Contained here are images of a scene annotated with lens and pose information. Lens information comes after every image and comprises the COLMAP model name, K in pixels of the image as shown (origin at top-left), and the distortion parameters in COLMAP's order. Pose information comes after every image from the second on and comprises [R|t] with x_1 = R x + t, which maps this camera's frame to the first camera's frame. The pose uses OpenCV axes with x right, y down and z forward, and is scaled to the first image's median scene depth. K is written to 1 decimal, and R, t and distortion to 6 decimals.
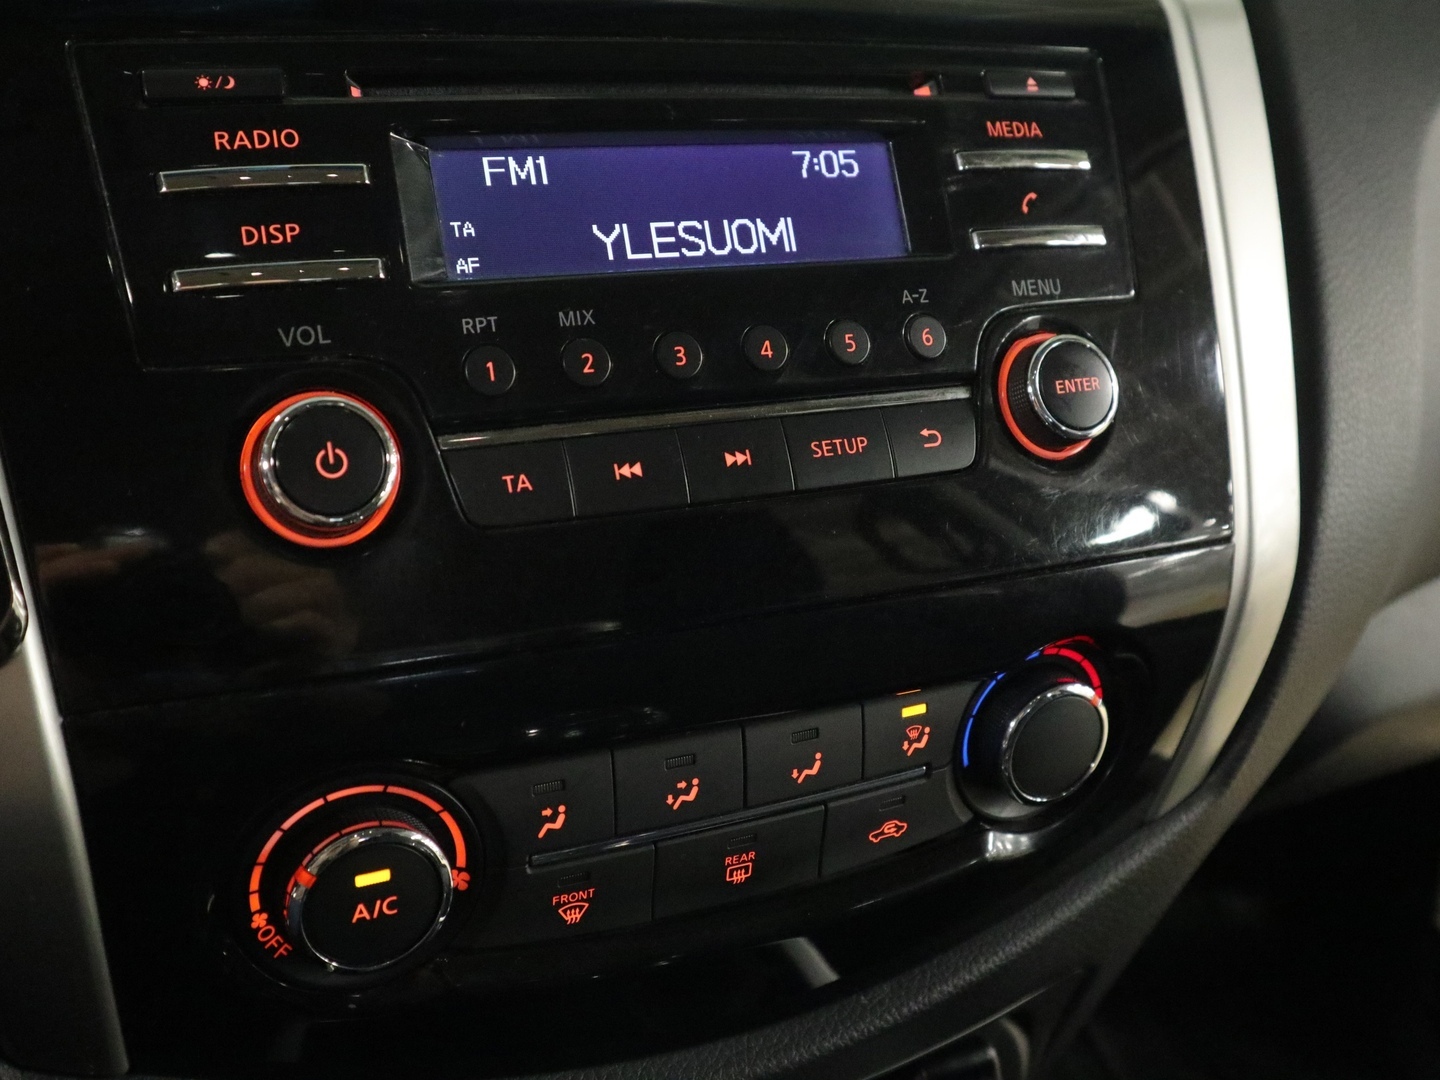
lens RADIAL K [[1601.3, 0, 720.0], [0, 1601.3, 540.0], [0, 0, 1]] dist [-0.016766, -0.009392]
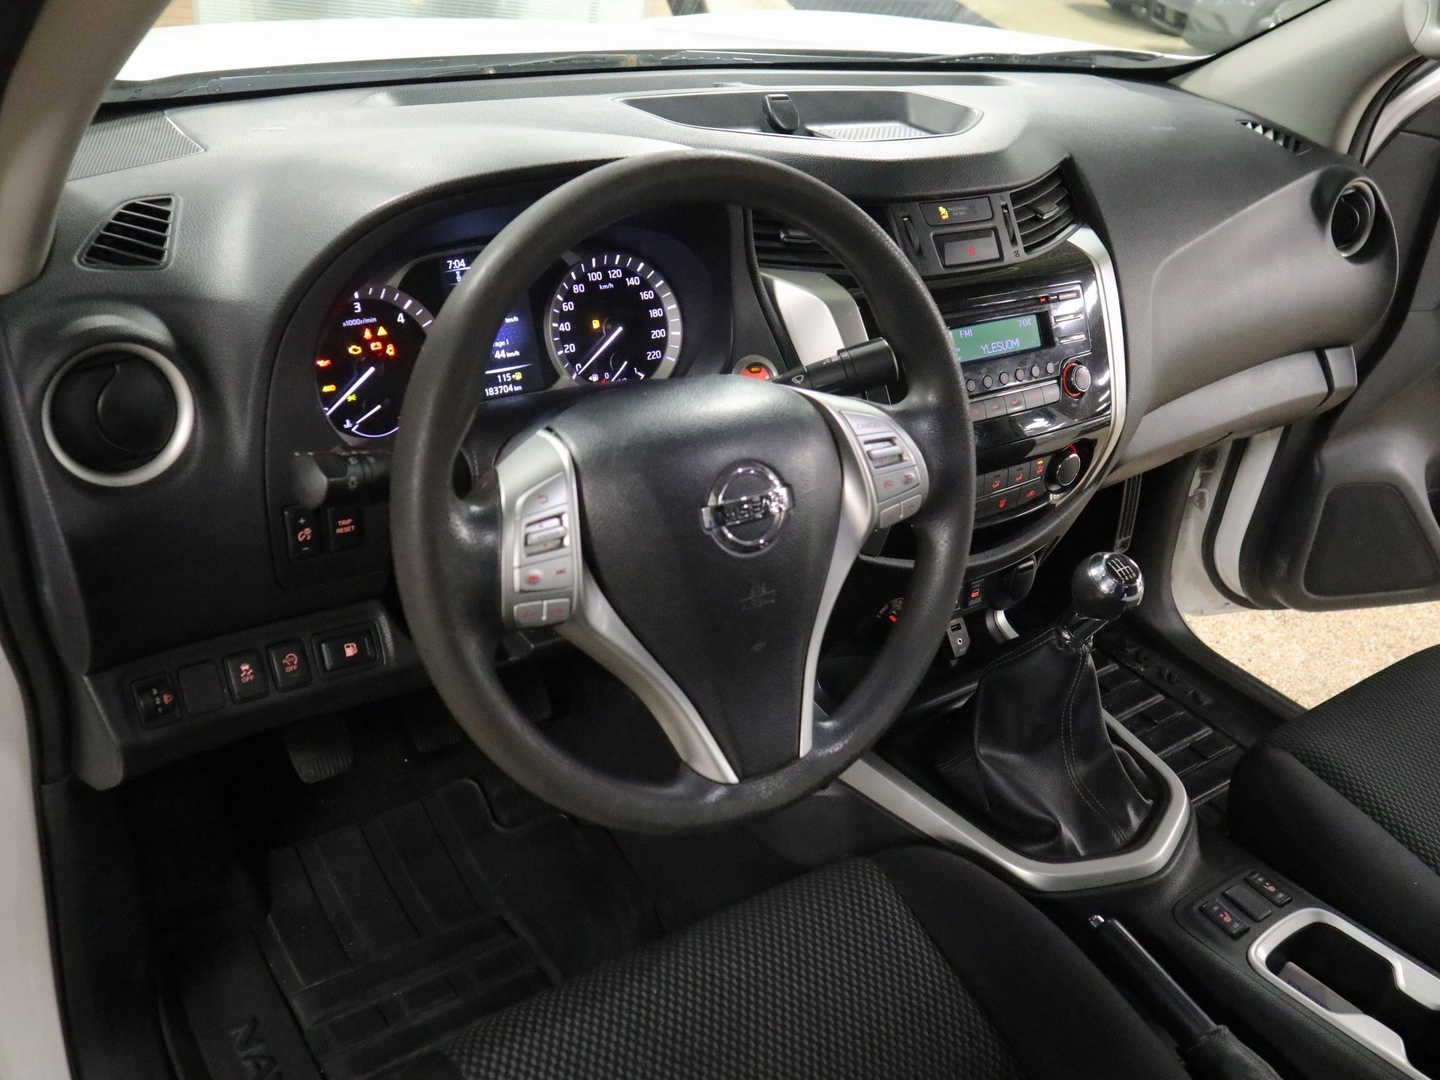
lens RADIAL K [[1279.2, 0, 720.0], [0, 1279.2, 540.0], [0, 0, 1]] dist [-0.068589, 0.093326]
pose [[0.980202, -0.054034, 0.190486, -1.289657], [0.026156, 0.988948, 0.145937, -0.185640], [-0.196266, -0.138065, 0.970782, -1.953238]]
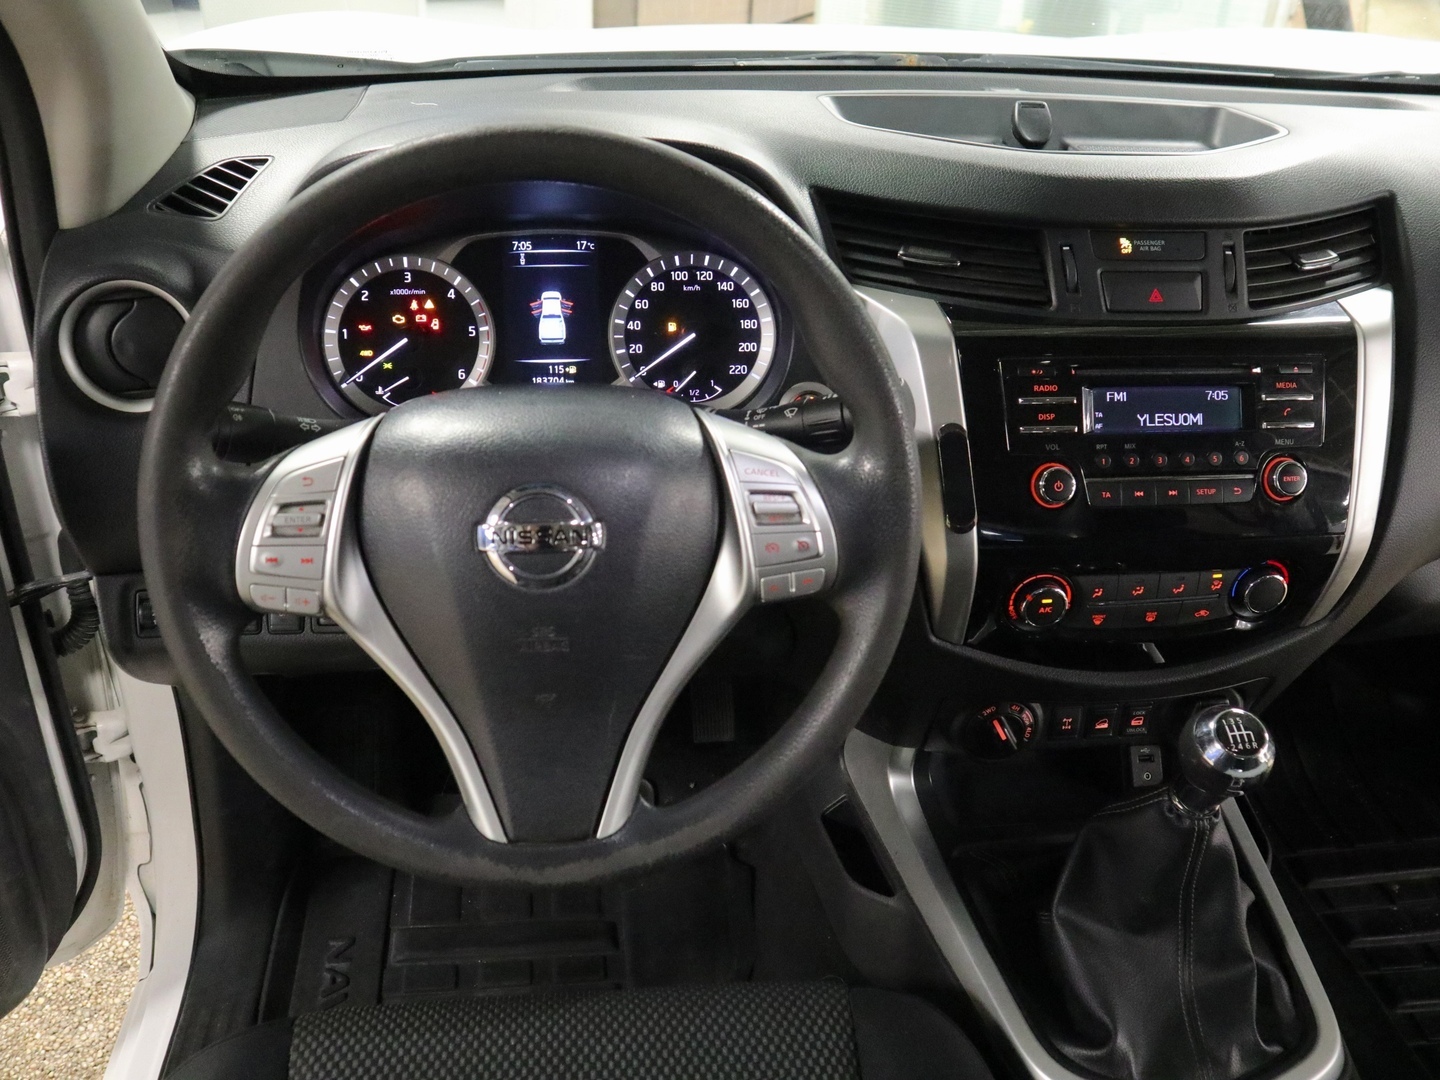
lens RADIAL K [[1255.2, 0, 720.0], [0, 1255.2, 540.0], [0, 0, 1]] dist [-0.048246, 0.004848]
pose [[0.953679, 0.145795, -0.263135, -0.172807], [-0.108743, 0.982637, 0.150330, -0.220871], [0.280484, -0.114753, 0.952975, -1.563456]]
